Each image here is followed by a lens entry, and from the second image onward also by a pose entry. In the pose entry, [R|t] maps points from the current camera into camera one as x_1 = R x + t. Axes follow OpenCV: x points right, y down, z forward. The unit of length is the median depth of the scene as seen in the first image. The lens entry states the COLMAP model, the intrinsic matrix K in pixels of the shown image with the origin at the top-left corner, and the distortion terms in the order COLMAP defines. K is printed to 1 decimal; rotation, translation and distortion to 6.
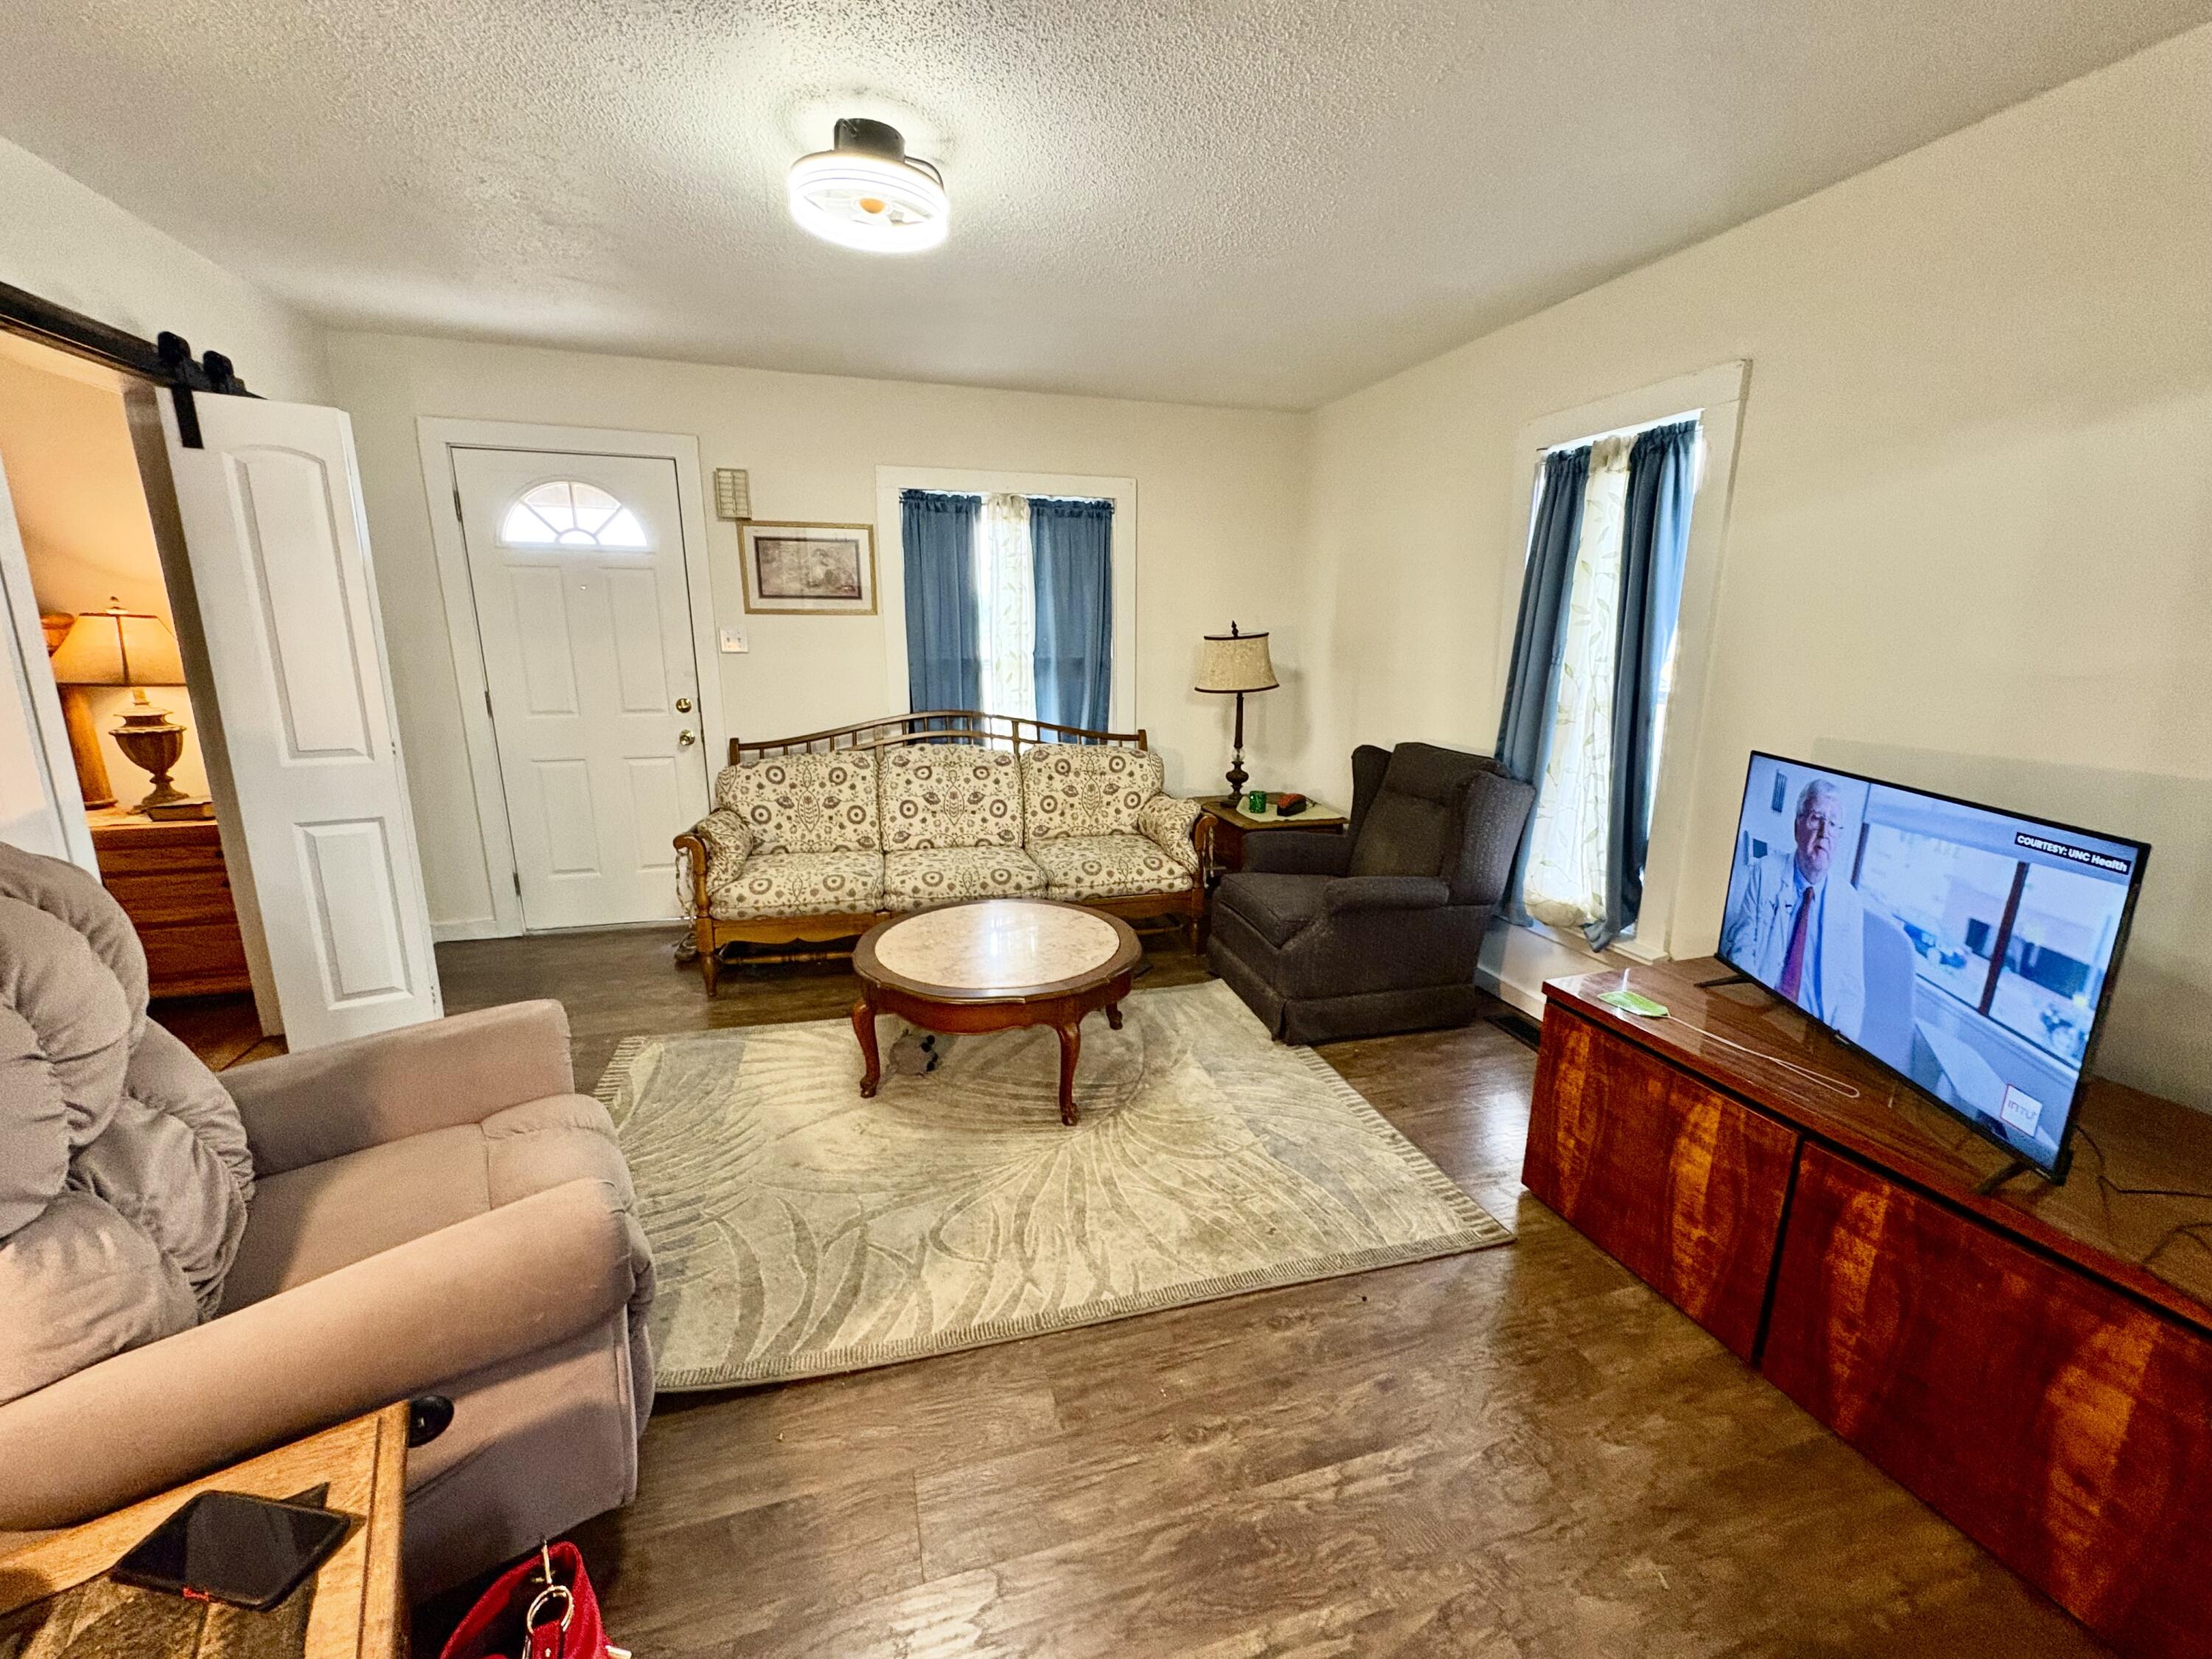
lens RADIAL K [[880.0, 0, 1105.4], [0, 880.0, 831.6], [0, 0, 1]] dist [-0.000393, 0.000708]
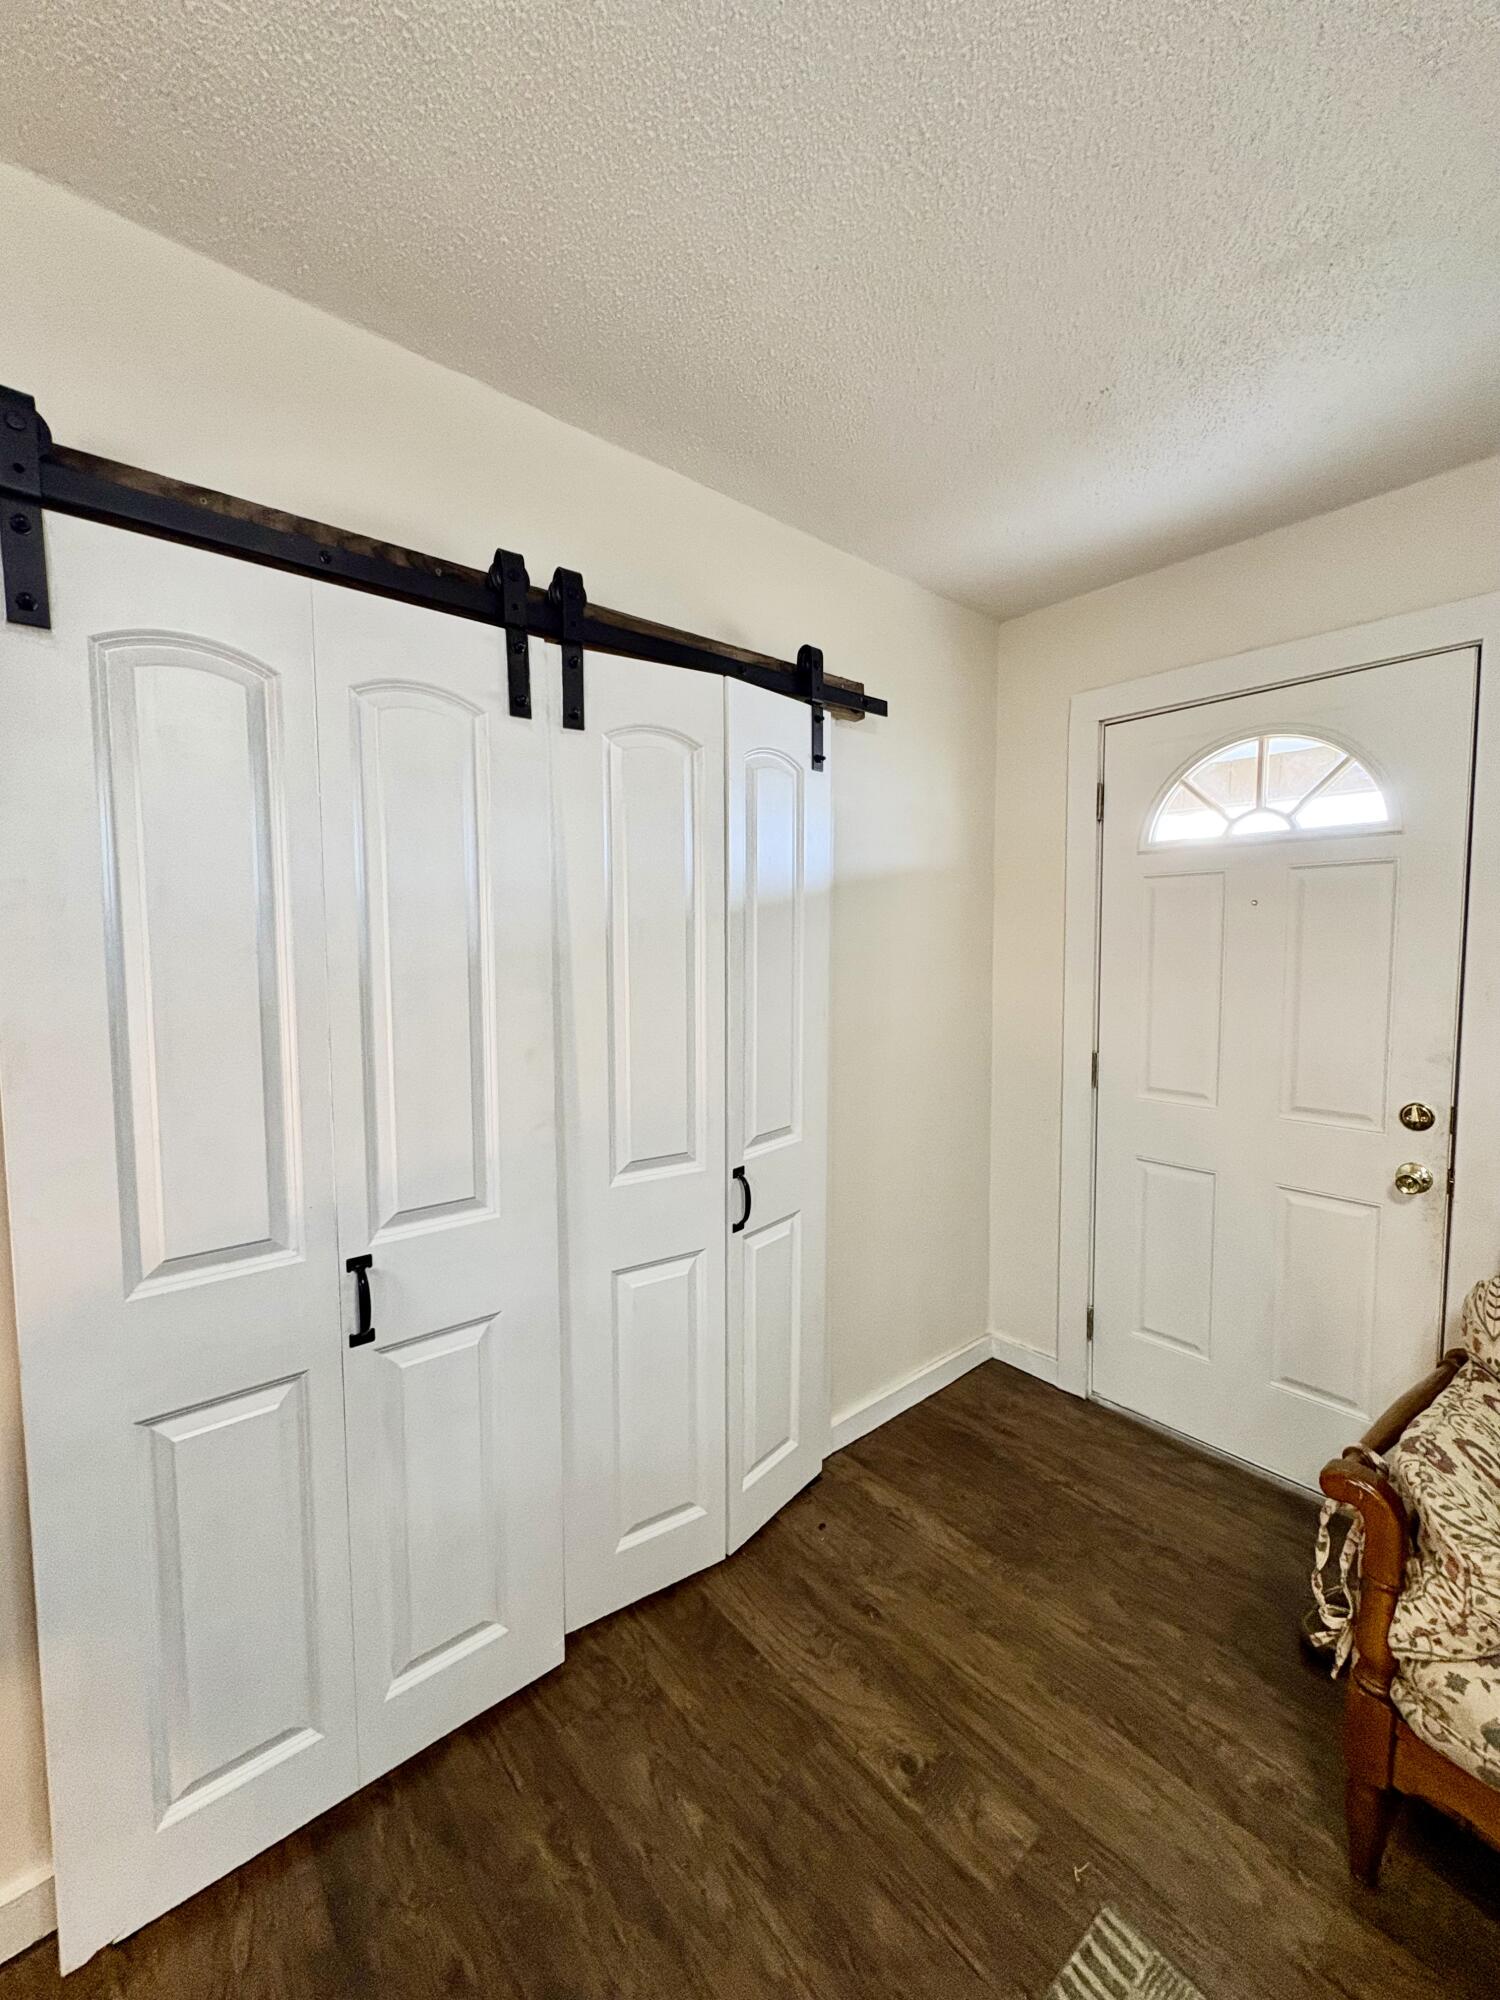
lens RADIAL K [[795.7, 0, 750.0], [0, 795.7, 1000.0], [0, 0, 1]] dist [-0.000393, 0.000708]
pose [[0.401079, 0.060505, -0.914043, -0.215155], [-0.197335, 0.980096, -0.021712, -0.123249], [0.894536, 0.189081, 0.405036, 0.451385]]
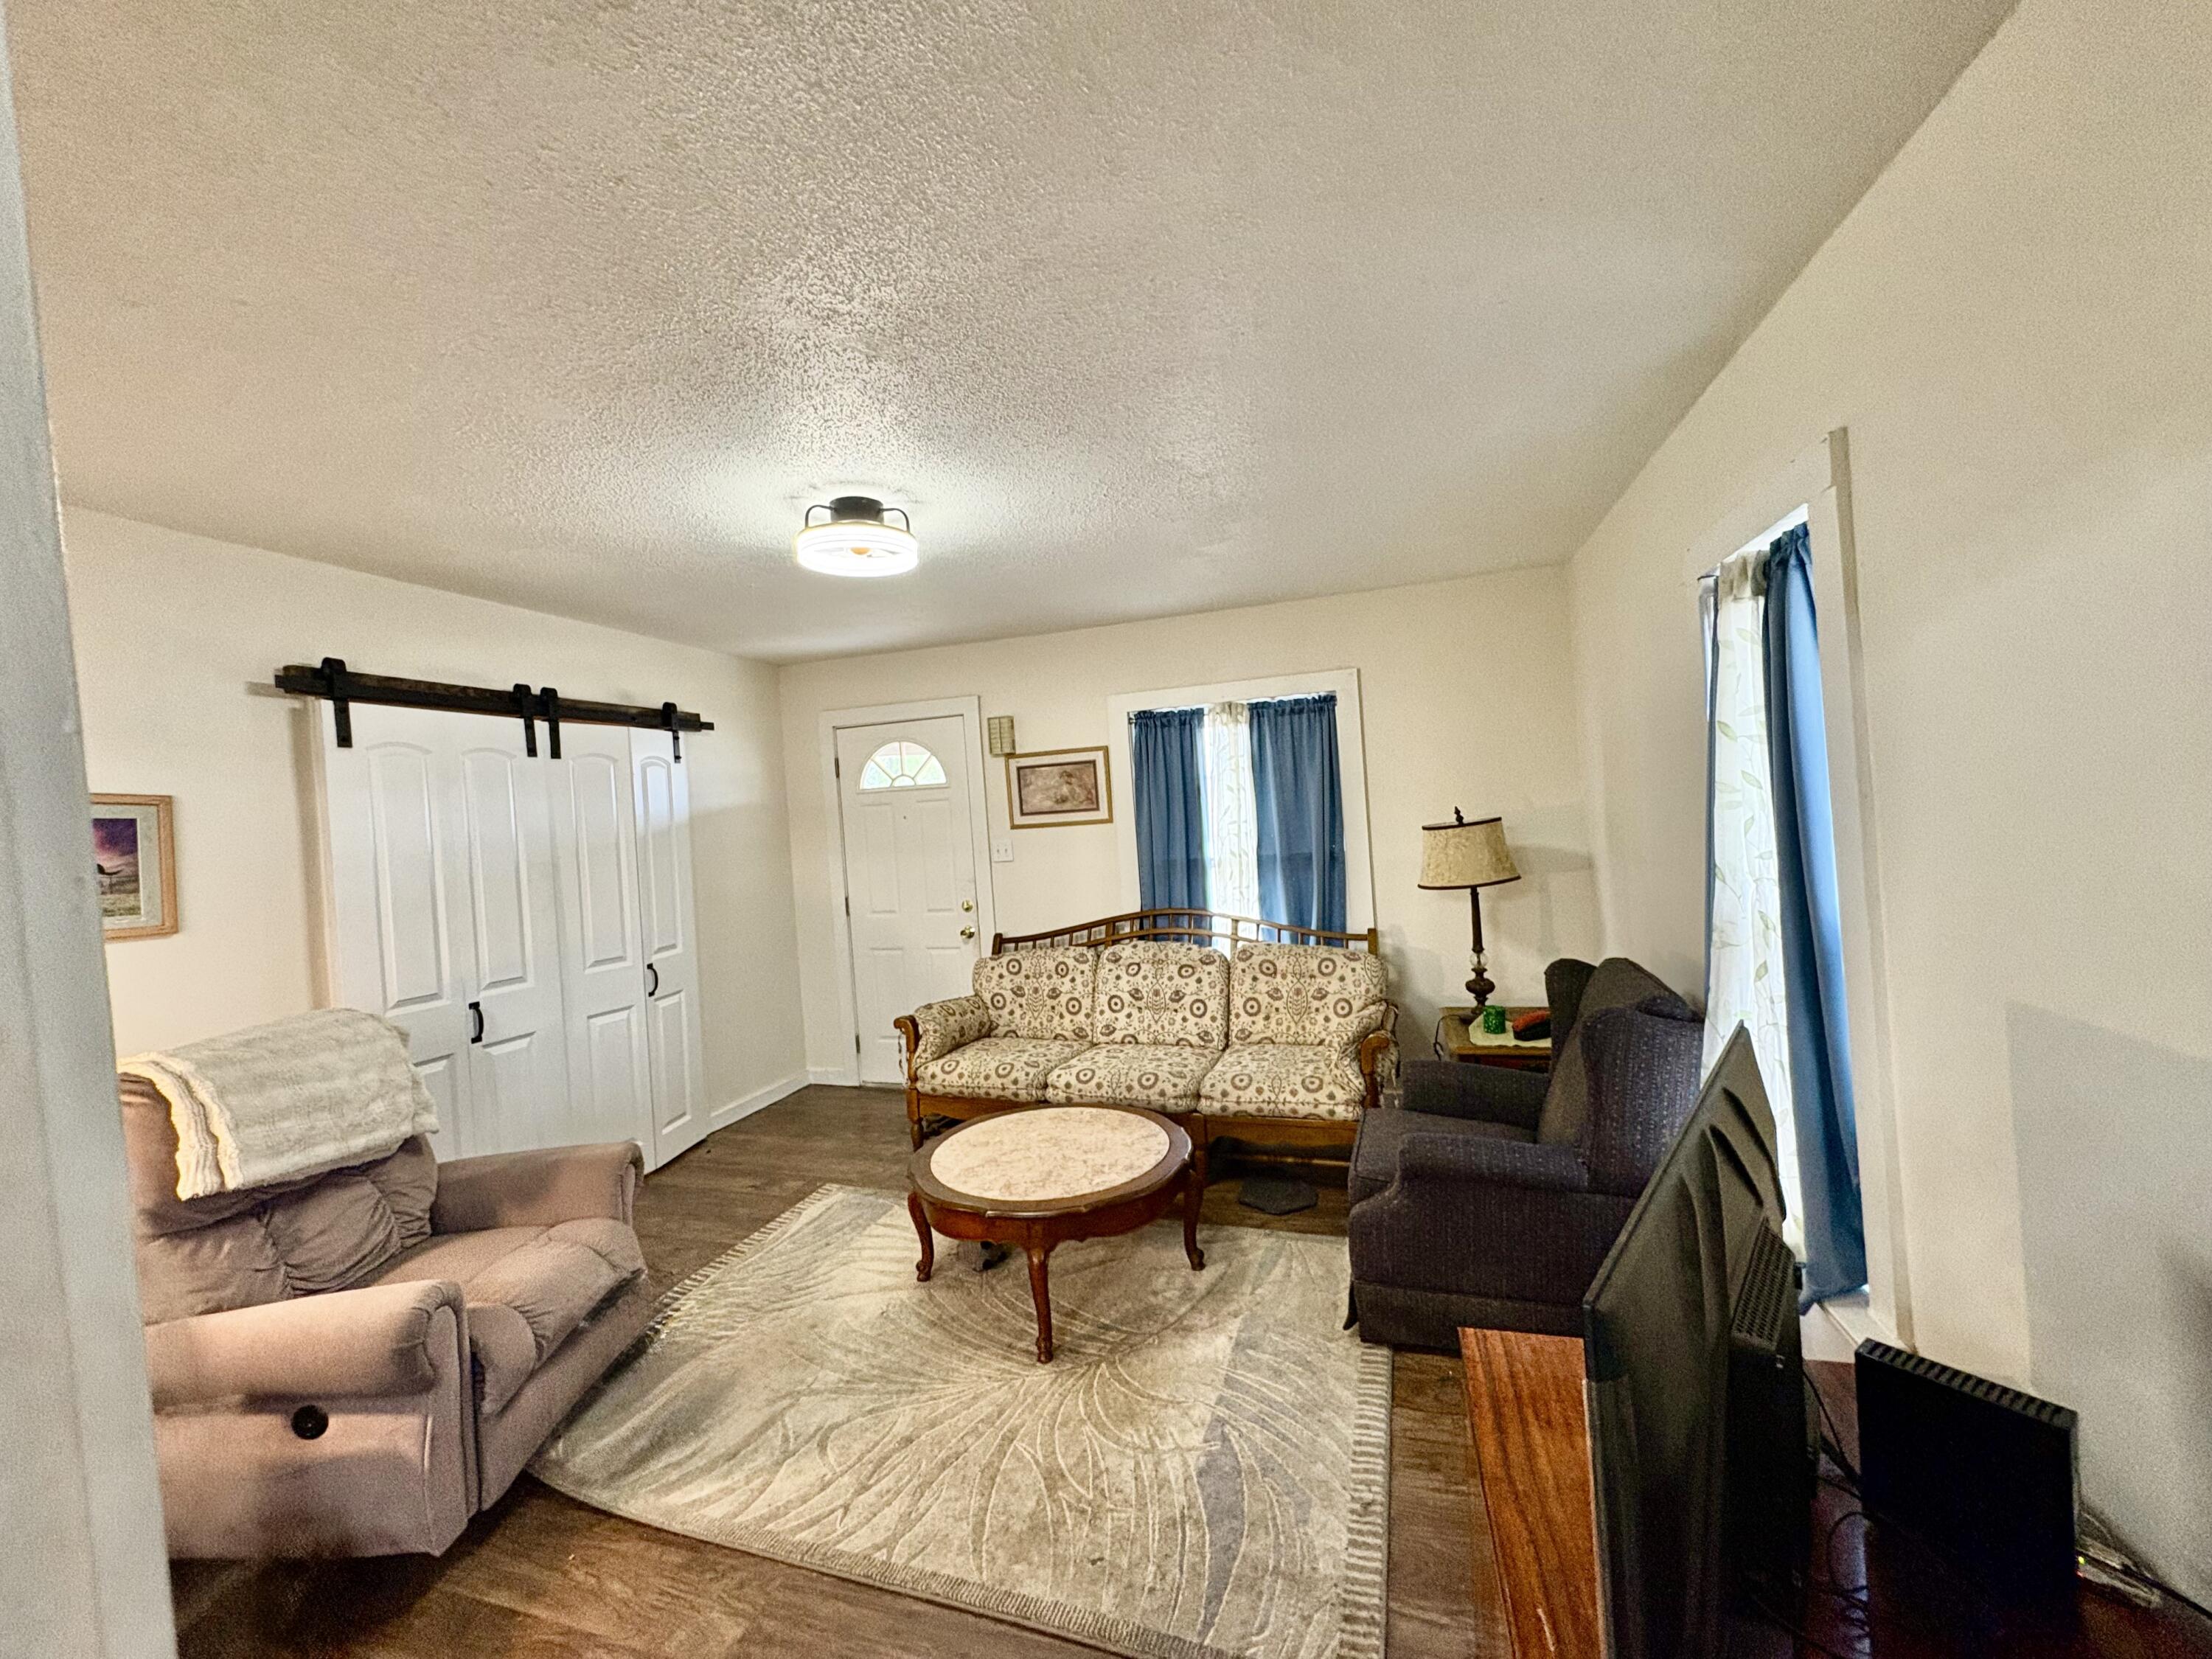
lens RADIAL K [[880.0, 0, 1105.4], [0, 880.0, 831.6], [0, 0, 1]] dist [-0.000393, 0.000708]
pose [[0.824180, -0.048571, -0.564241, 0.369643], [-0.060564, 0.983043, -0.173087, -0.045013], [0.563080, 0.176827, 0.807263, 0.106472]]
